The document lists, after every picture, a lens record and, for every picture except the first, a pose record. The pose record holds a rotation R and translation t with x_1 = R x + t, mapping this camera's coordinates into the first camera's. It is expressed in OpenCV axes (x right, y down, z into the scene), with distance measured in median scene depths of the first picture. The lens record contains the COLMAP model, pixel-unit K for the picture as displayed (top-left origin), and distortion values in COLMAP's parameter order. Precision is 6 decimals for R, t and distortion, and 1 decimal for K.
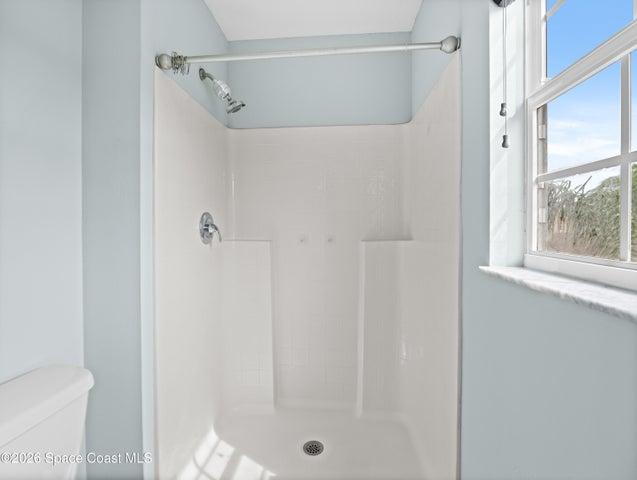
lens RADIAL K [[310.5, 0, 316.9], [0, 310.5, 237.1], [0, 0, 1]] dist [-0.004318, -0.001734]
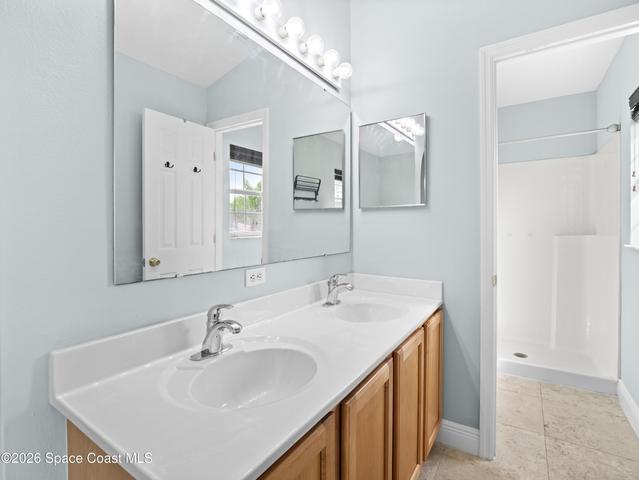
lens RADIAL K [[311.4, 0, 320.2], [0, 311.4, 234.5], [0, 0, 1]] dist [-0.004318, -0.001734]
pose [[0.879011, -0.001356, -0.476799, -0.151093], [-0.002365, 0.999971, -0.007203, 0.022104], [0.476795, 0.007459, 0.878983, -0.945985]]
